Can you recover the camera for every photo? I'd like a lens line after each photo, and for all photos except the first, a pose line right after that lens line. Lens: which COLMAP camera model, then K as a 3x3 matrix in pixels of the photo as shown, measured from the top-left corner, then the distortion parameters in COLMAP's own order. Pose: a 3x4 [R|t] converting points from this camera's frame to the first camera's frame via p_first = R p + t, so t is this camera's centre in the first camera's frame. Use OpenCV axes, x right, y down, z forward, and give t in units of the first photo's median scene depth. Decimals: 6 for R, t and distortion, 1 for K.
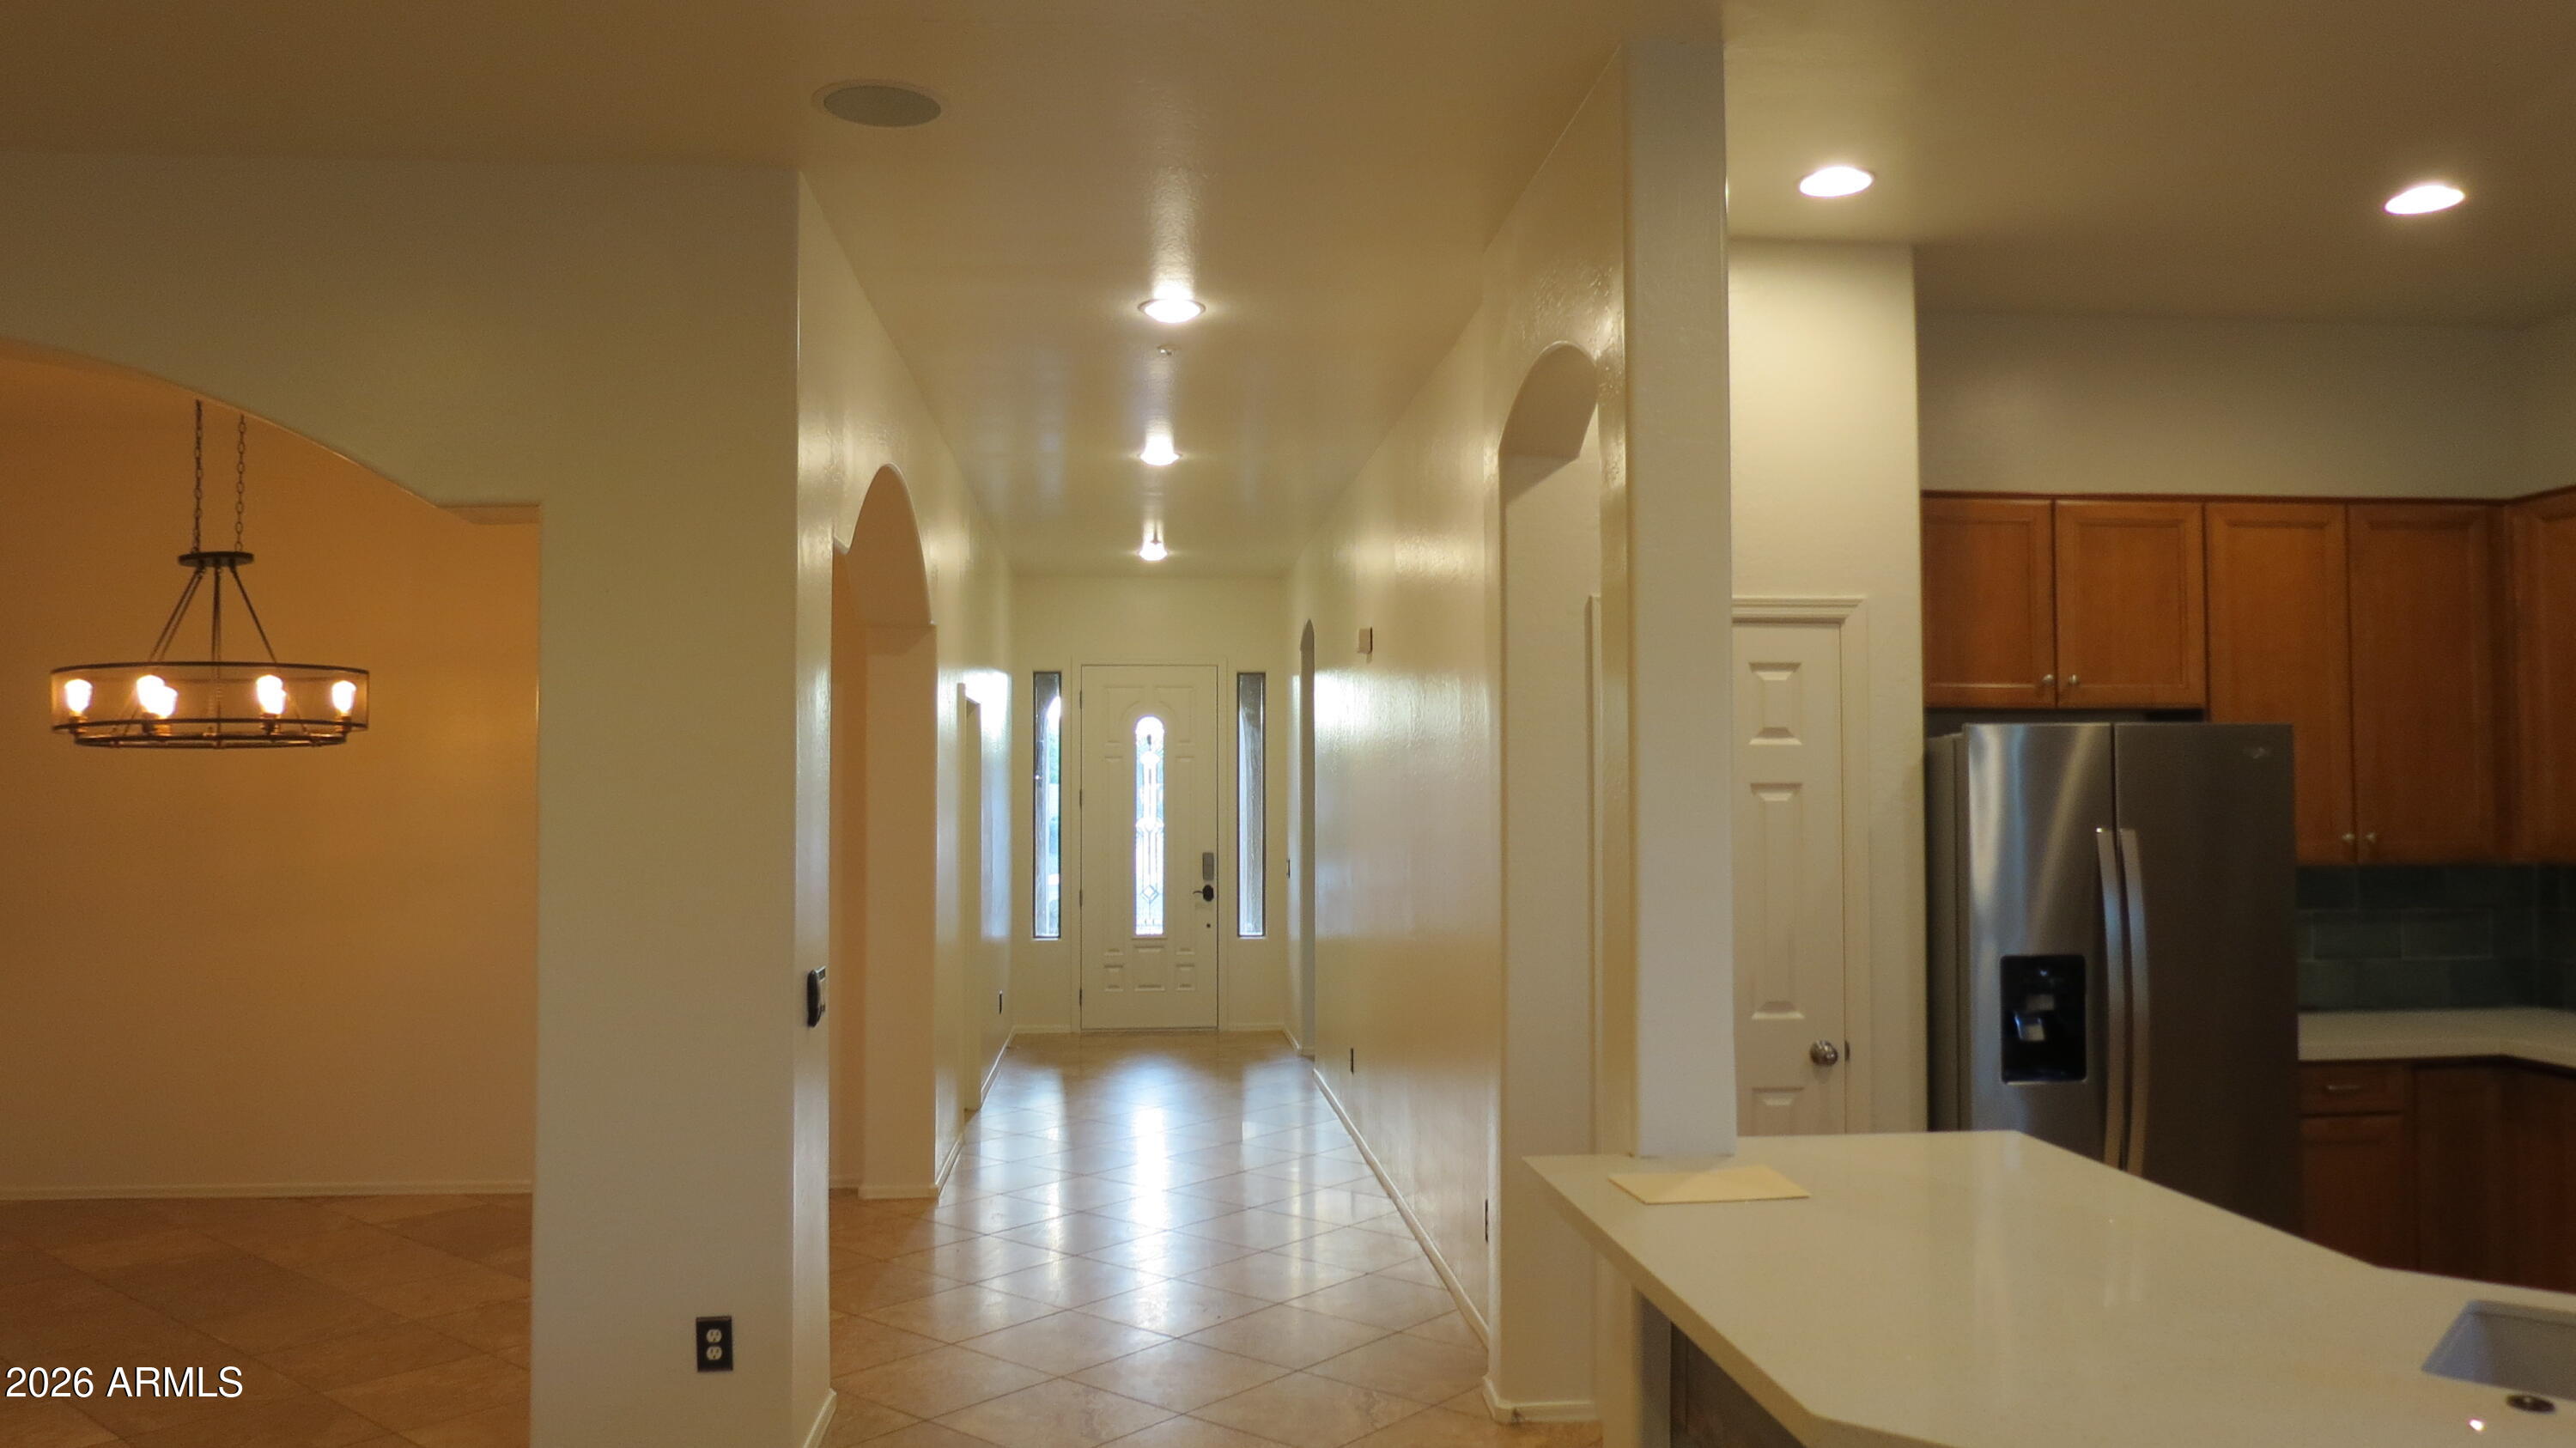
lens RADIAL K [[1835.7, 0, 1295.5], [0, 1835.7, 725.9], [0, 0, 1]] dist [-0.024003, 0.003614]
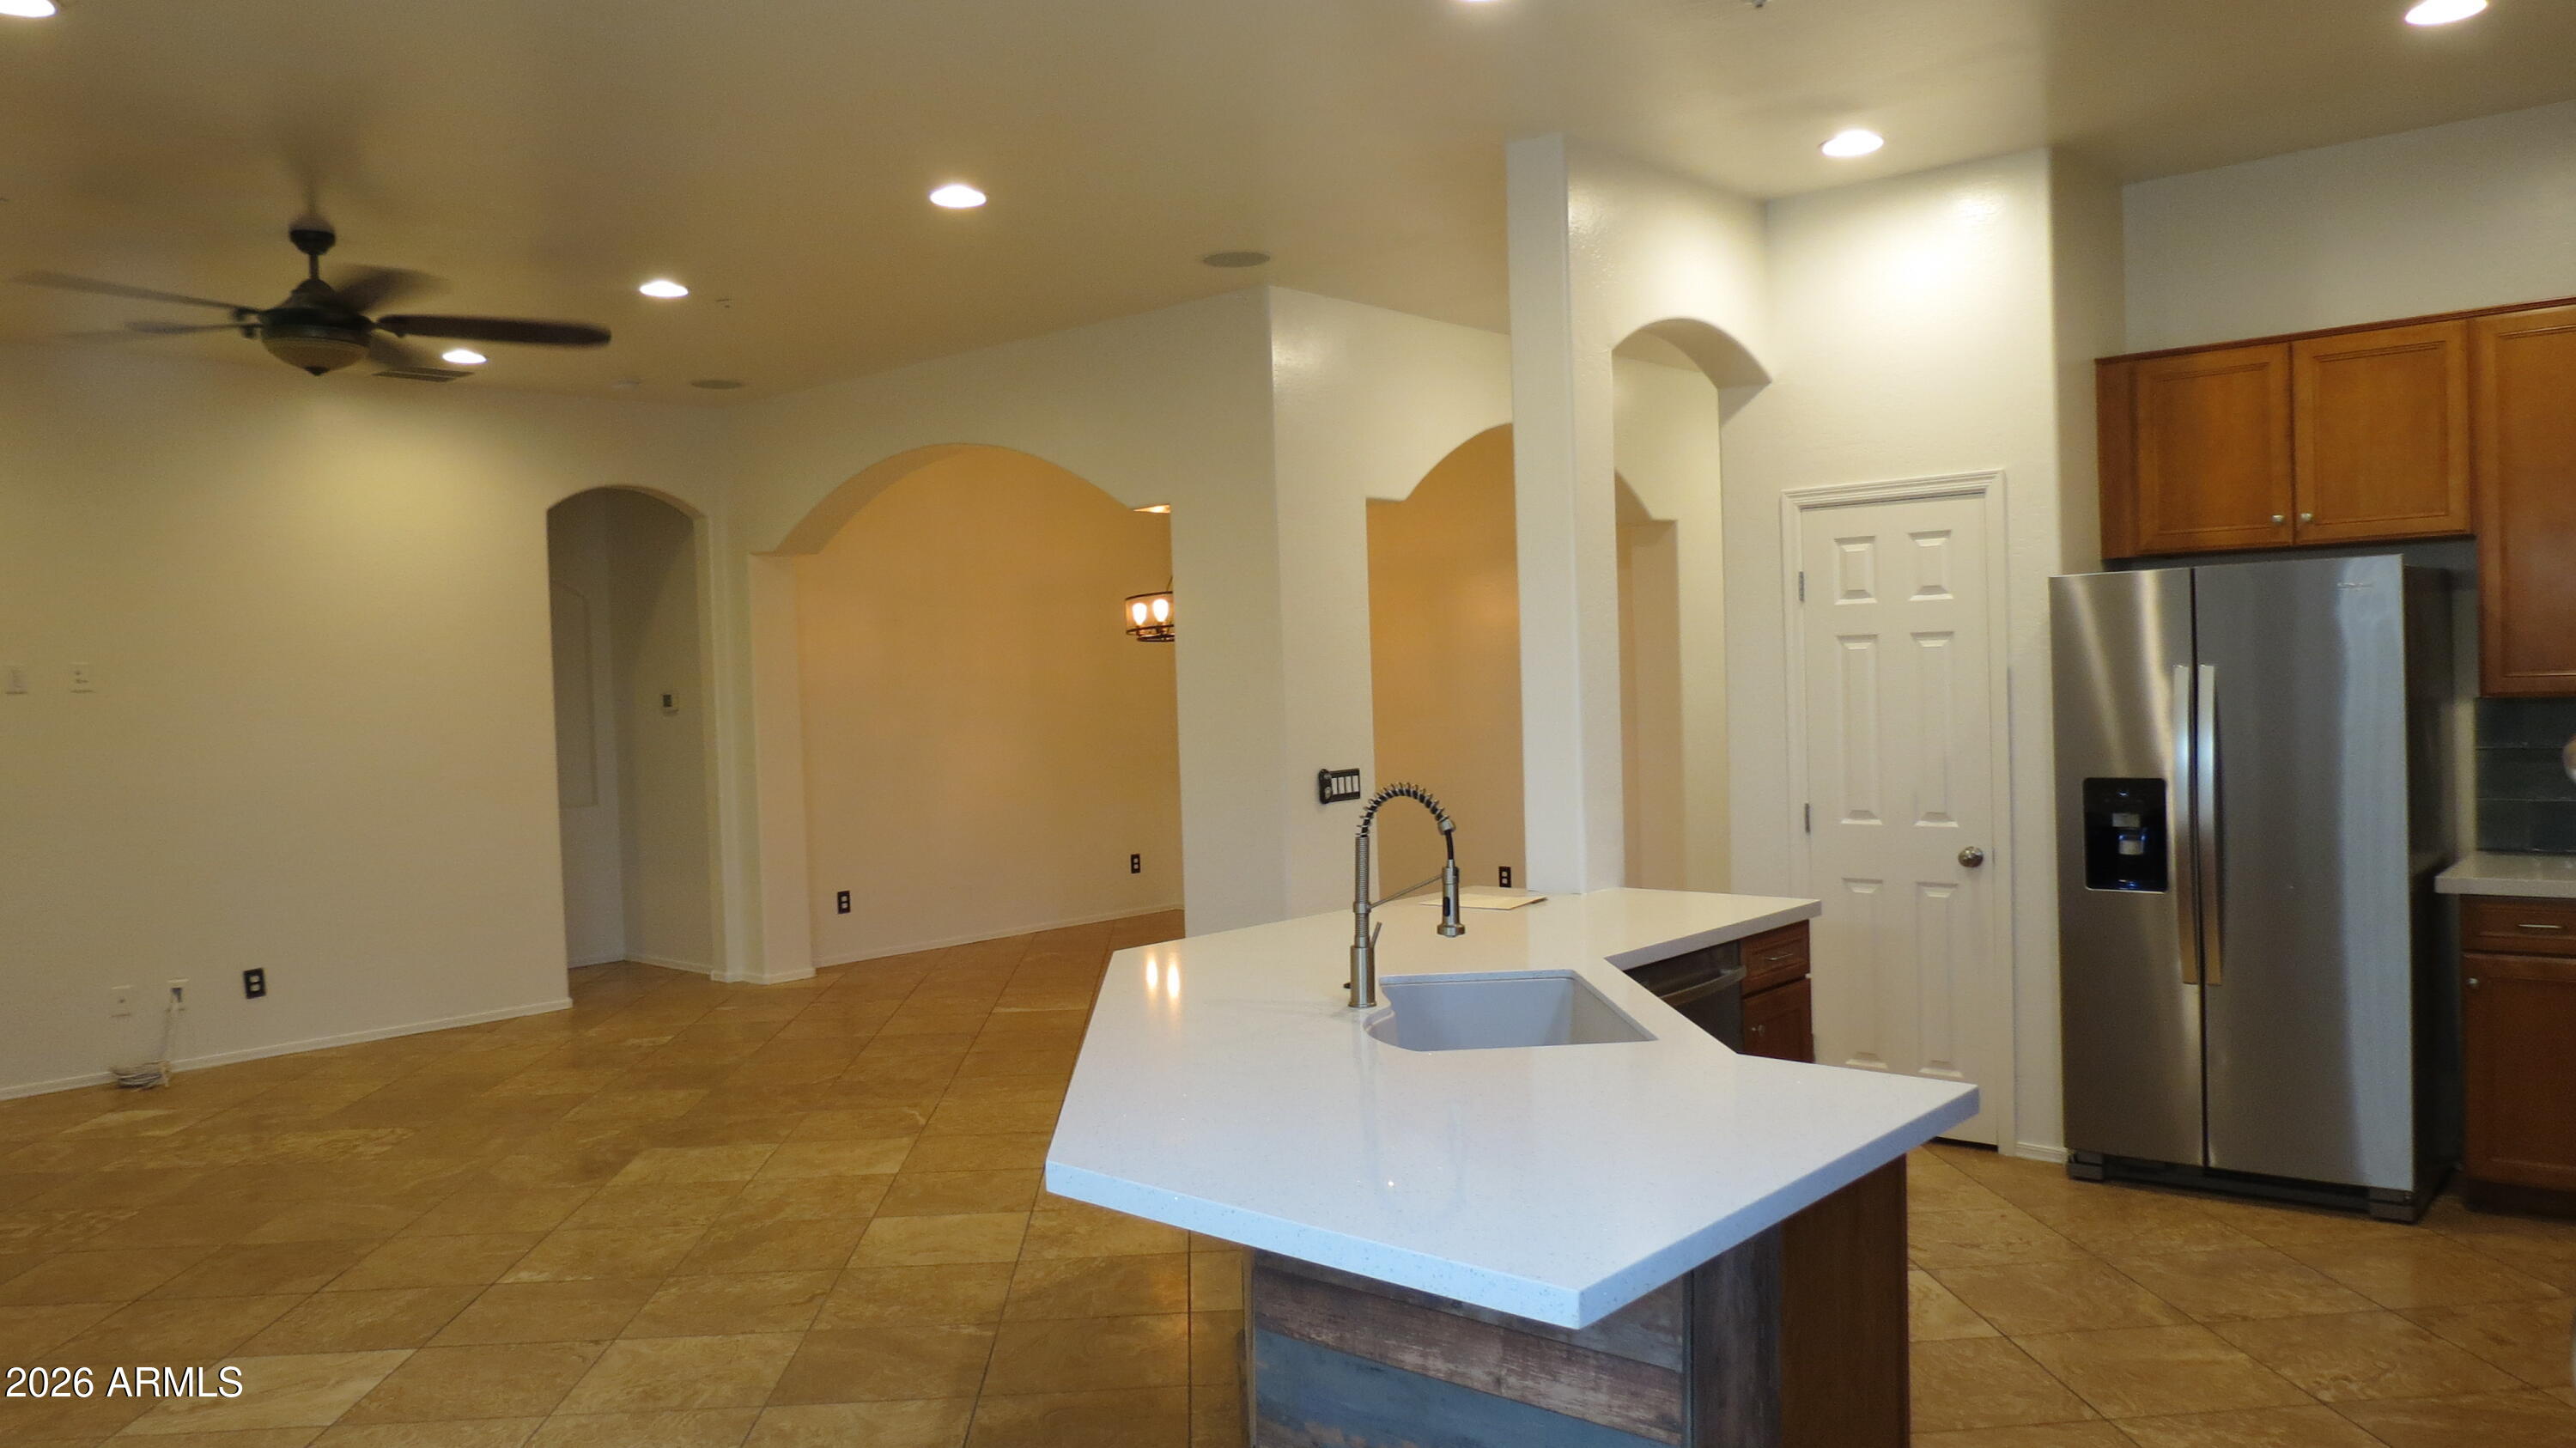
lens RADIAL K [[1835.7, 0, 1295.5], [0, 1835.7, 725.9], [0, 0, 1]] dist [-0.024003, 0.003614]
pose [[0.688714, 0.000608, -0.725033, 0.757650], [0.060565, 0.996456, 0.058366, -0.002363], [0.722499, -0.084109, 0.686236, -0.116389]]
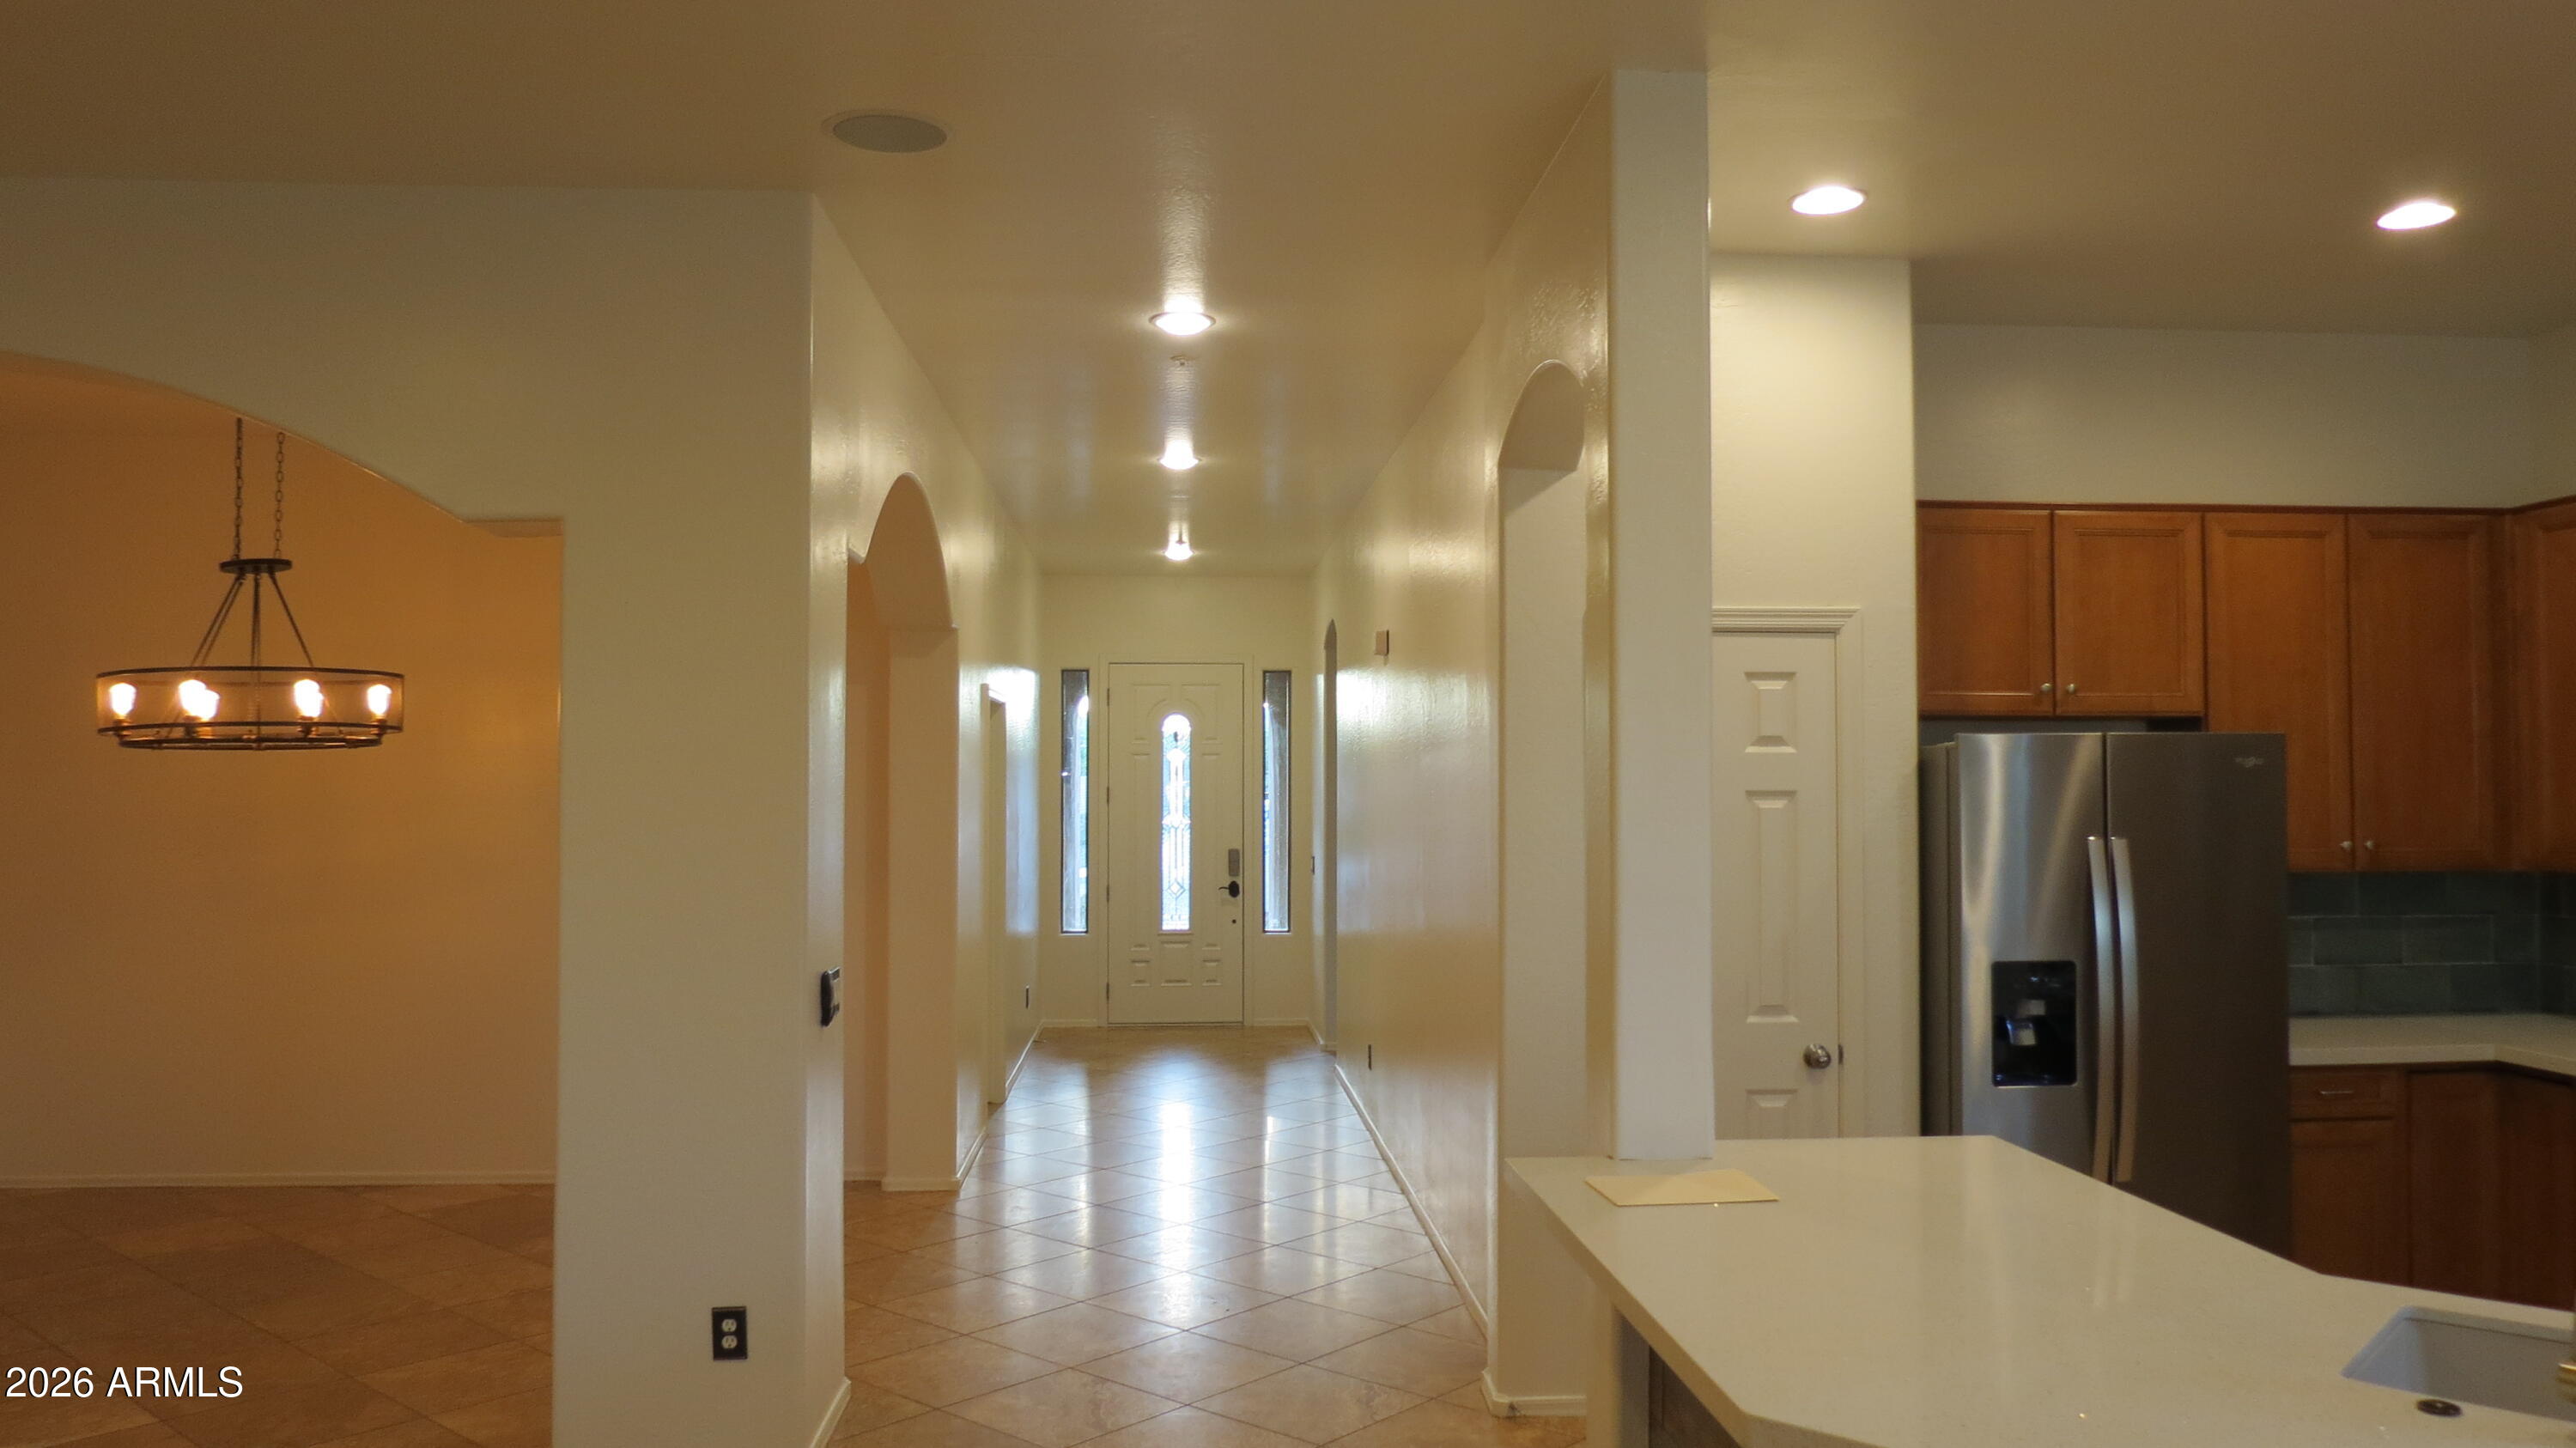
lens RADIAL K [[1835.7, 0, 1295.5], [0, 1835.7, 725.9], [0, 0, 1]] dist [-0.024003, 0.003614]
pose [[0.999797, 0.001865, -0.020069, 0.016811], [-0.001784, 0.999990, 0.004014, -0.007390], [0.020076, -0.003978, 0.999791, -0.019096]]
